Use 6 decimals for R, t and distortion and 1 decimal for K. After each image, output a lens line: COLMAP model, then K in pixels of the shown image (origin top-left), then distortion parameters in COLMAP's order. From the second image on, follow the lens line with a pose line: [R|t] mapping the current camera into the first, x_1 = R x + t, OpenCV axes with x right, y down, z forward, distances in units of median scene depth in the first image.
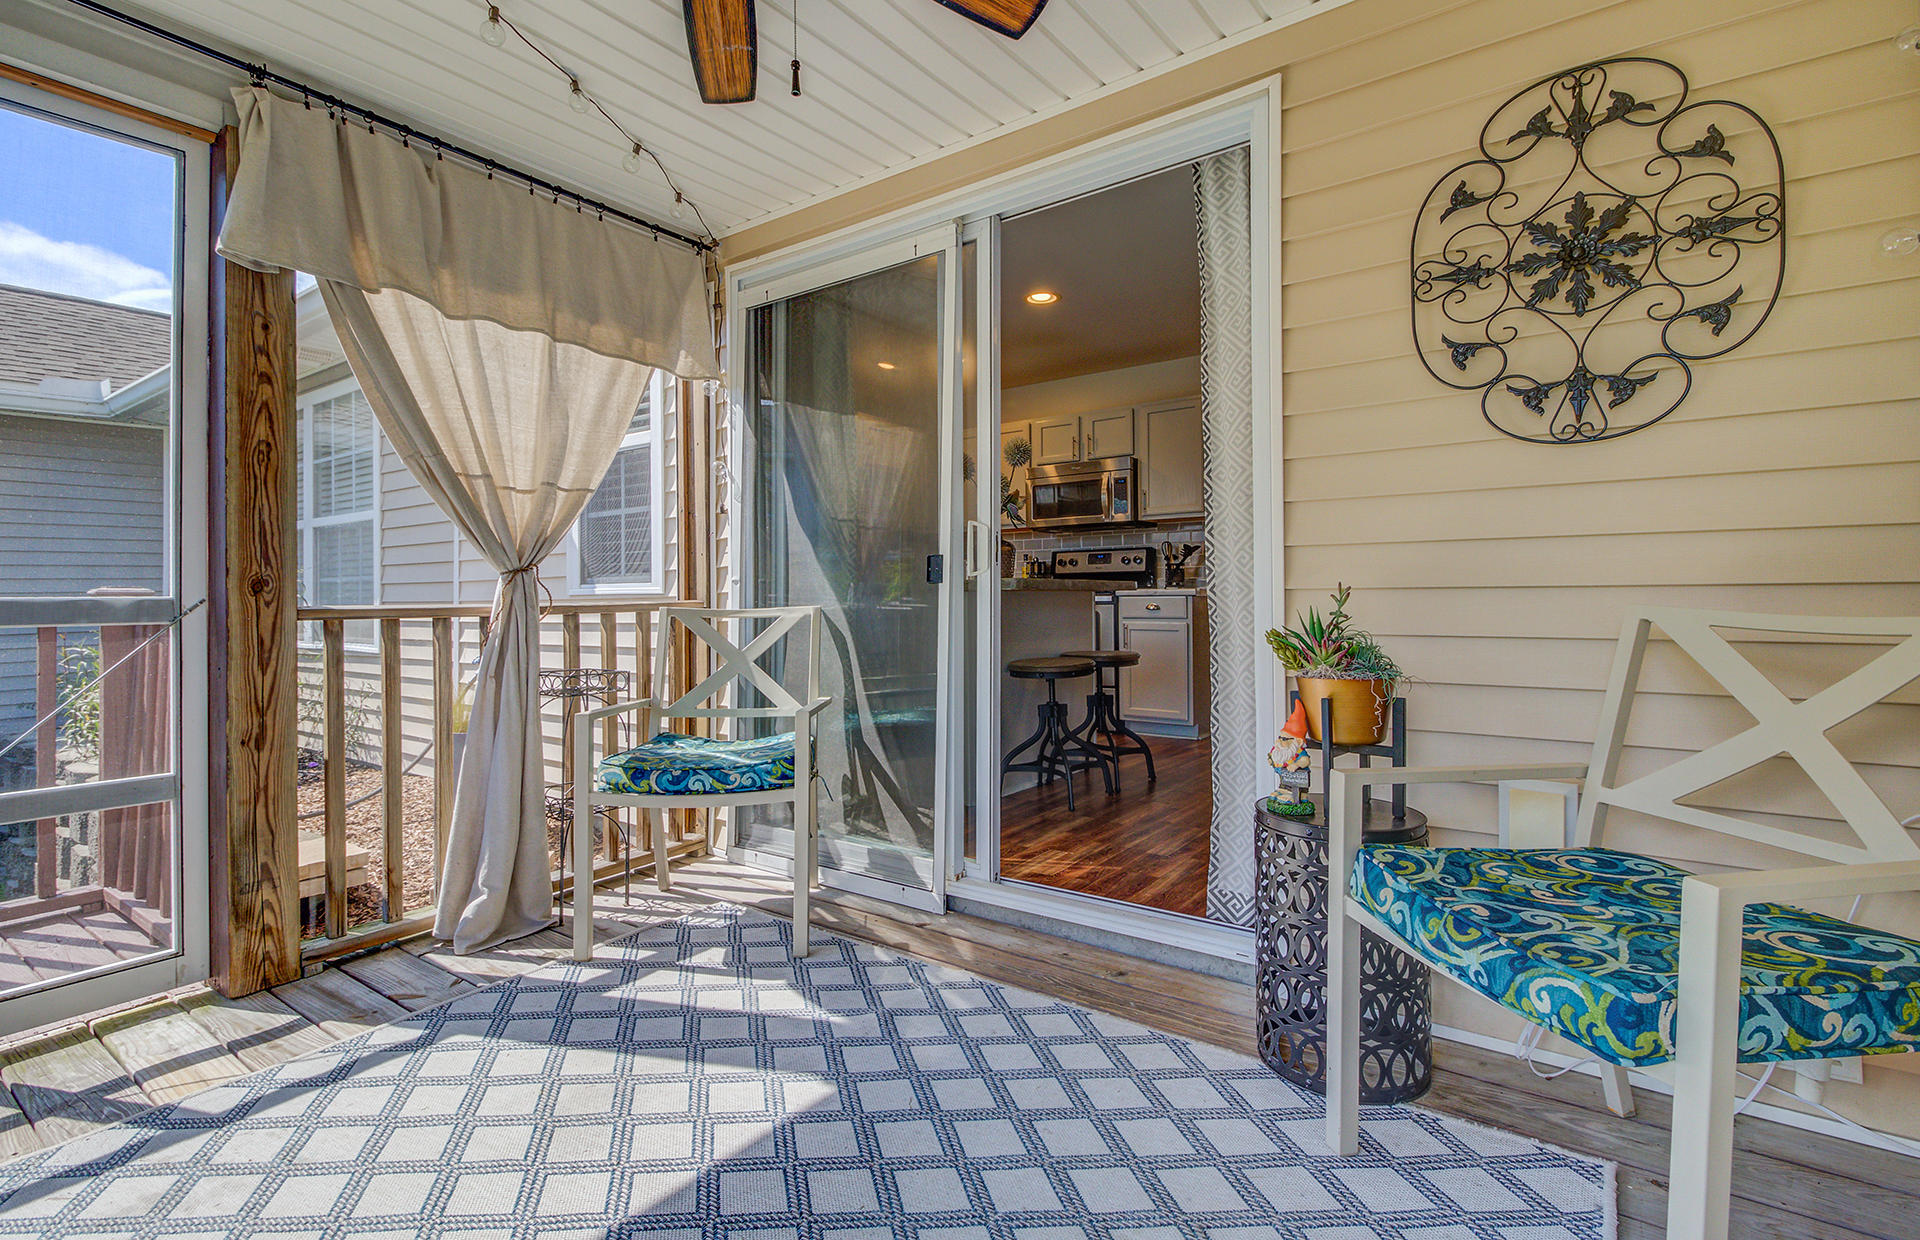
lens RADIAL K [[900.0, 0, 954.7], [0, 900.0, 600.4], [0, 0, 1]] dist [-0.003944, -0.000409]
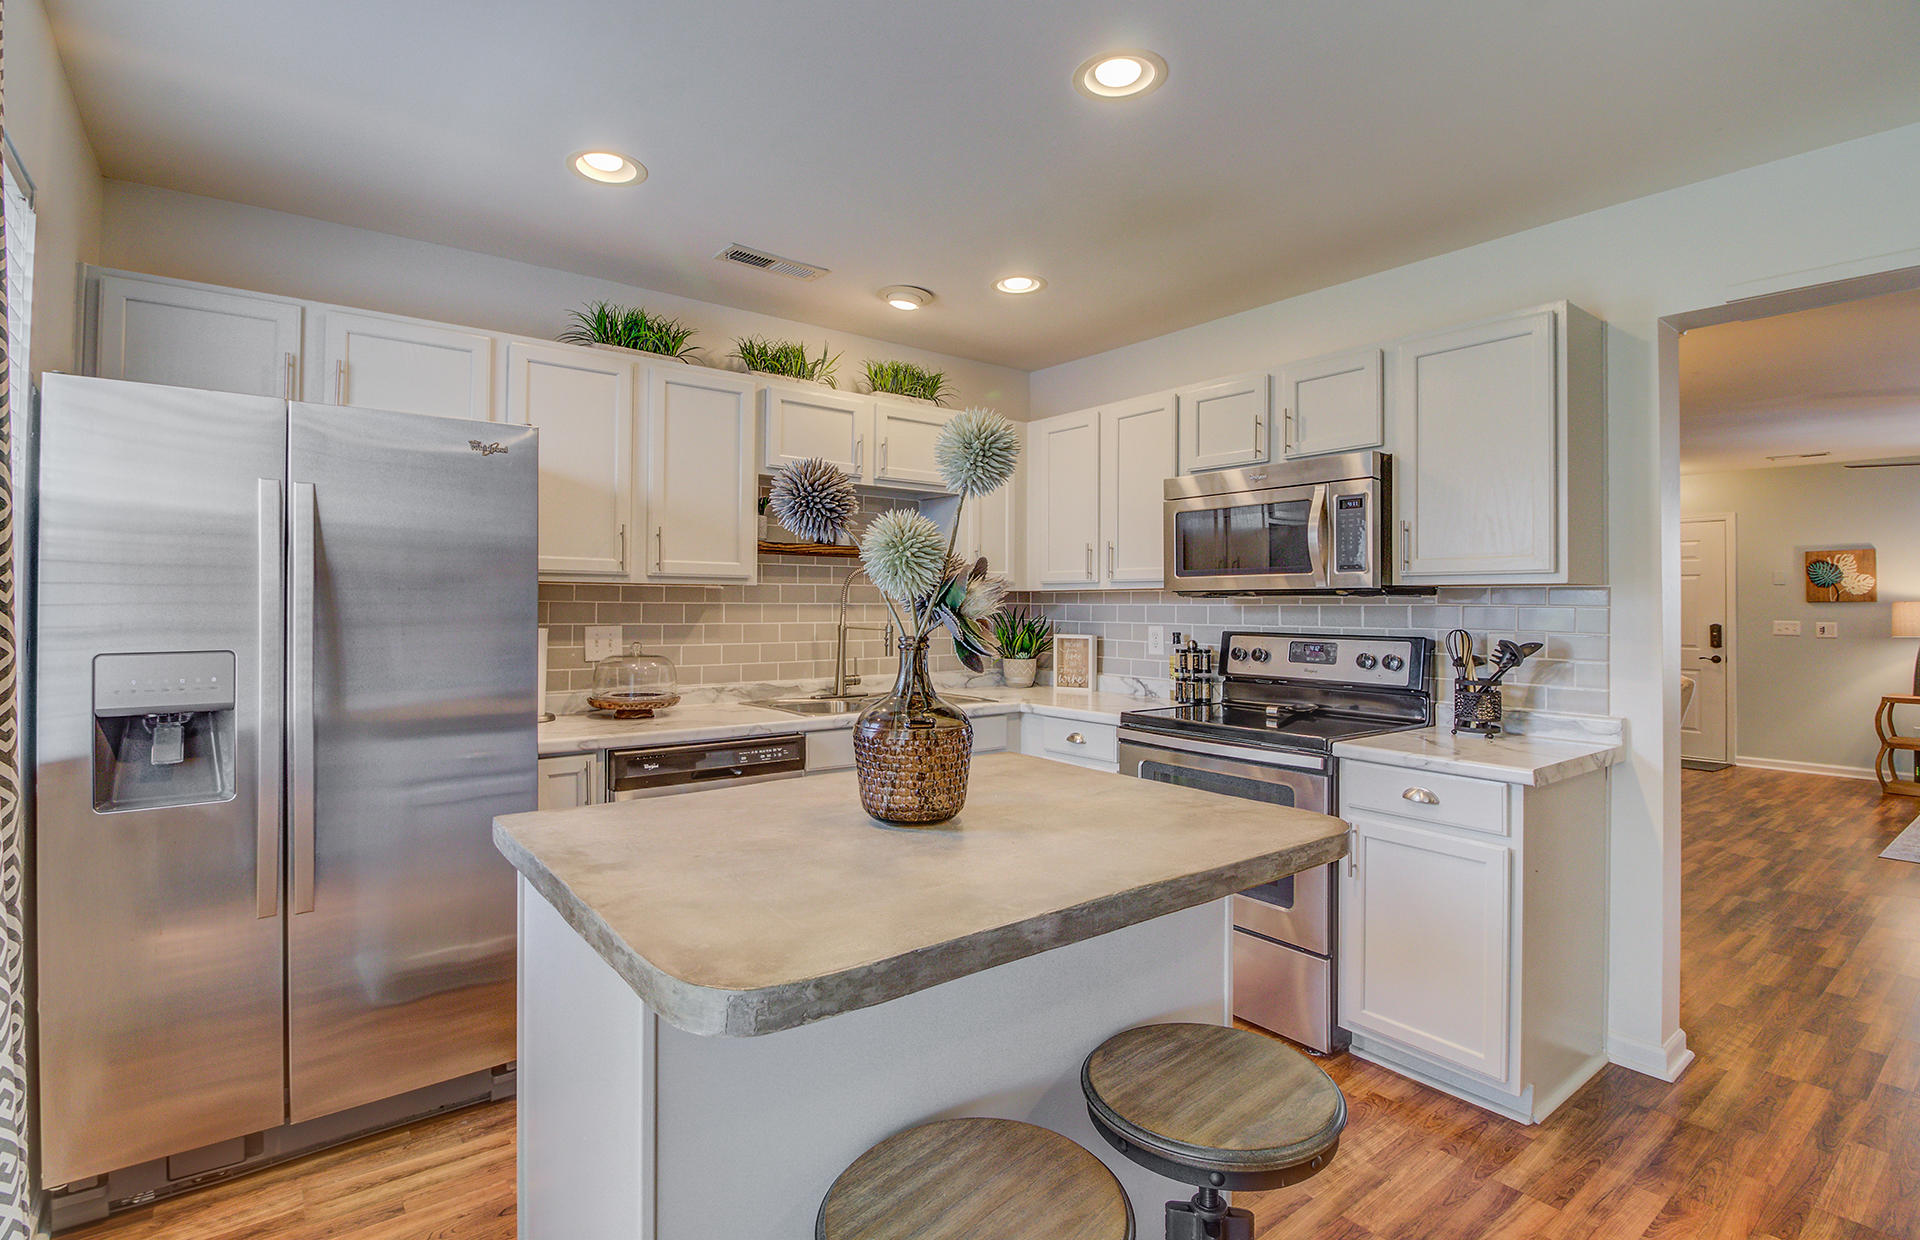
lens RADIAL K [[900.0, 0, 954.7], [0, 900.0, 600.4], [0, 0, 1]] dist [-0.003944, -0.000409]
pose [[0.961029, 0.012911, -0.276146, 0.111407], [-0.014491, 0.999888, -0.003683, -0.074149], [0.276068, 0.007541, 0.961109, 0.473326]]
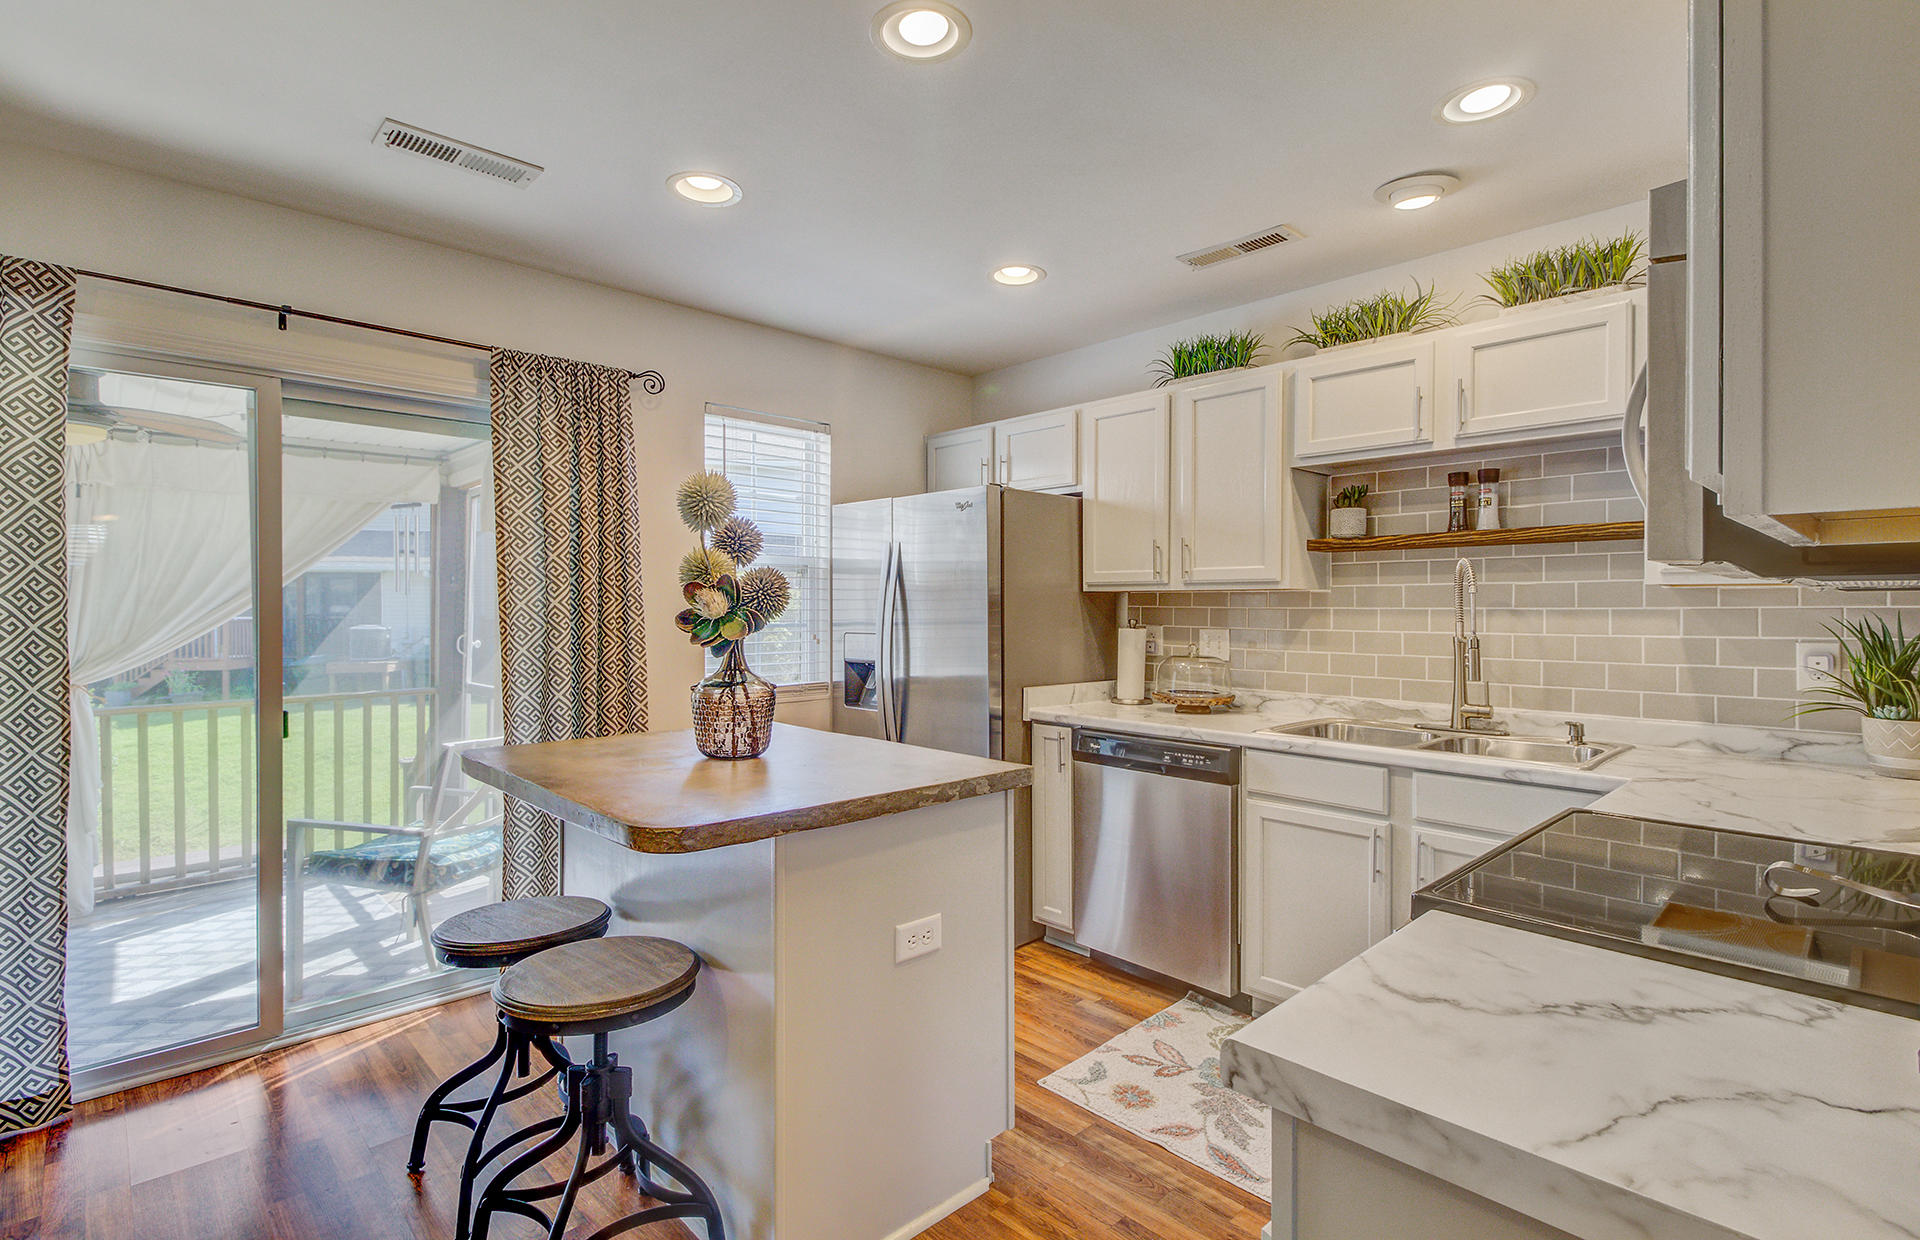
lens RADIAL K [[922.5, 0, 950.3], [0, 922.5, 611.2], [0, 0, 1]] dist [-0.002083, -0.000824]
pose [[-0.188981, 0.010106, -0.981929, 0.385470], [-0.004570, 0.999927, 0.011170, -0.075540], [0.981970, 0.006598, -0.188921, 0.875833]]
